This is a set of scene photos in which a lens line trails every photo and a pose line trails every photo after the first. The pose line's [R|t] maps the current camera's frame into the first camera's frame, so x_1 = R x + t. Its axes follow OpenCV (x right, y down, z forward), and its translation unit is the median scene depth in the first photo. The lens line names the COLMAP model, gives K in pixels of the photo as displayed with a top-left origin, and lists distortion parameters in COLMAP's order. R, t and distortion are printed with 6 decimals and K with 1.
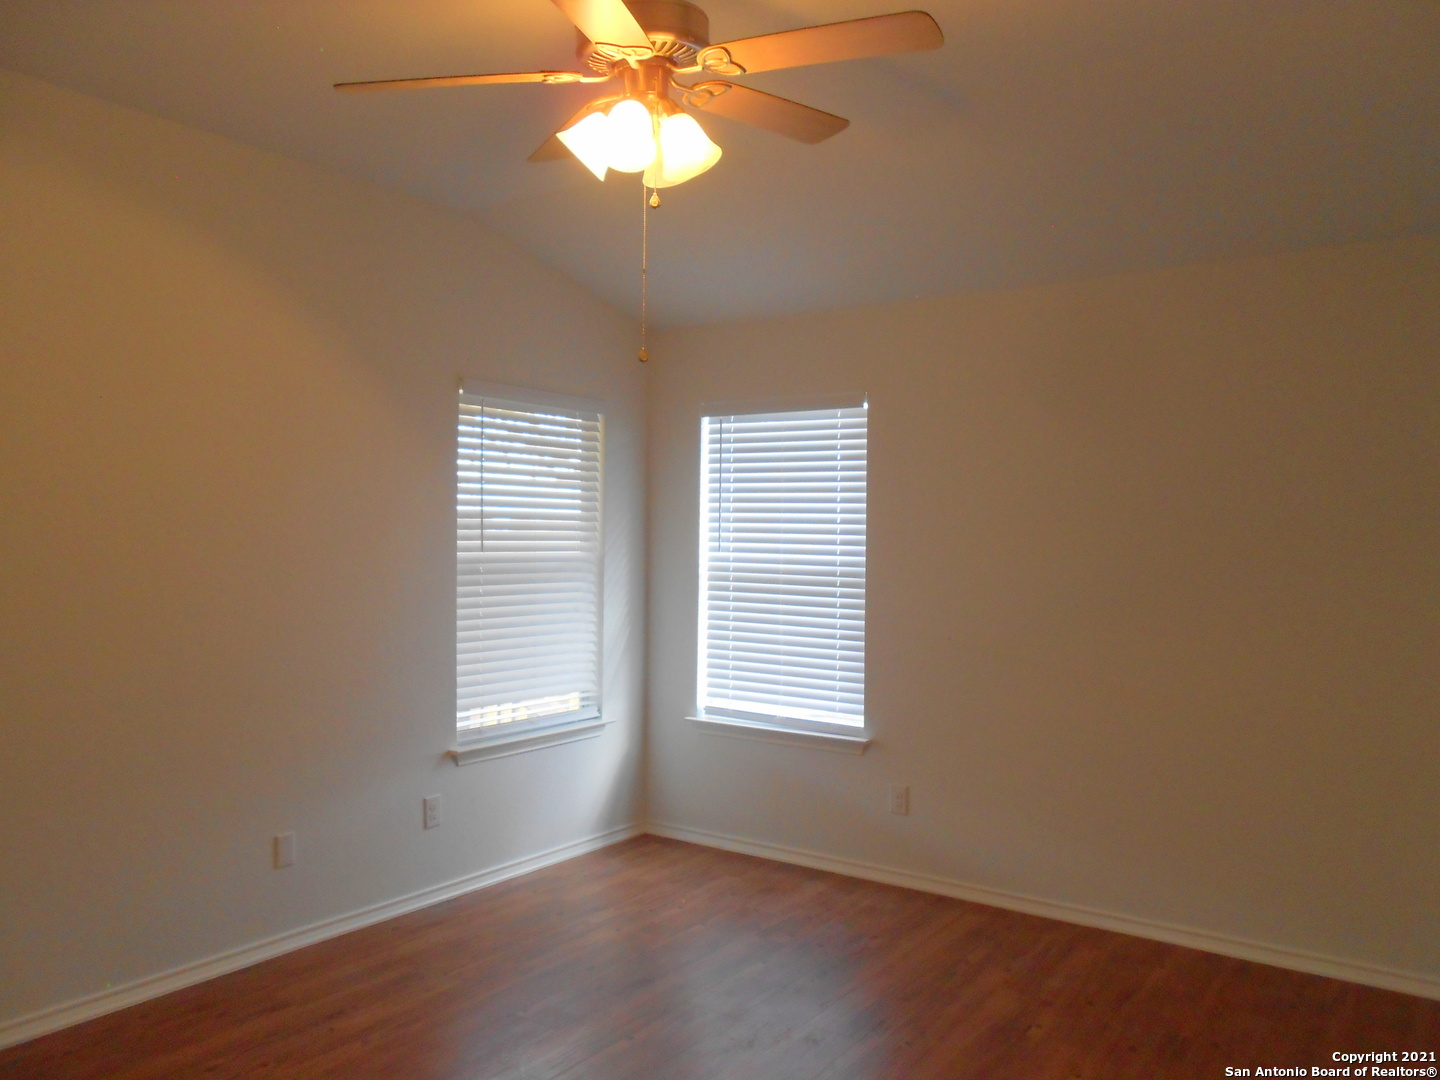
lens RADIAL K [[1103.3, 0, 719.7], [0, 1103.3, 536.4], [0, 0, 1]] dist [0.001529, -0.021575]
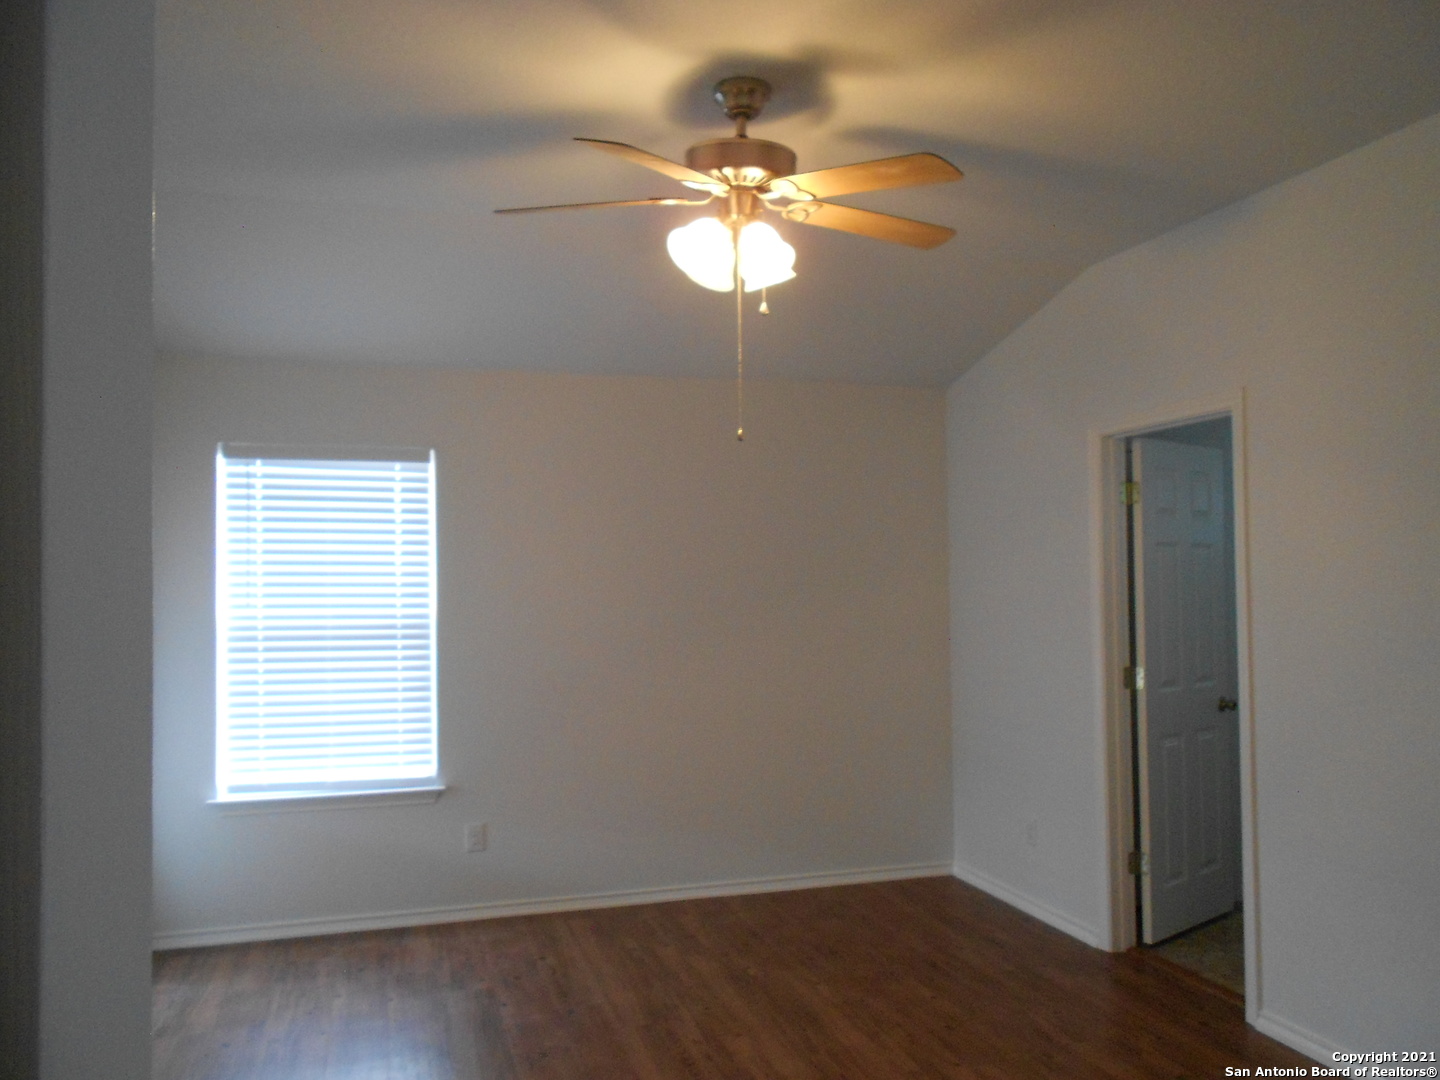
lens RADIAL K [[1103.3, 0, 717.5], [0, 1103.3, 545.4], [0, 0, 1]] dist [0.001529, -0.021575]
pose [[0.592601, 0.018306, 0.805288, -0.543322], [0.012352, 0.999418, -0.031808, -0.004598], [-0.805401, 0.028796, 0.592030, 0.175613]]
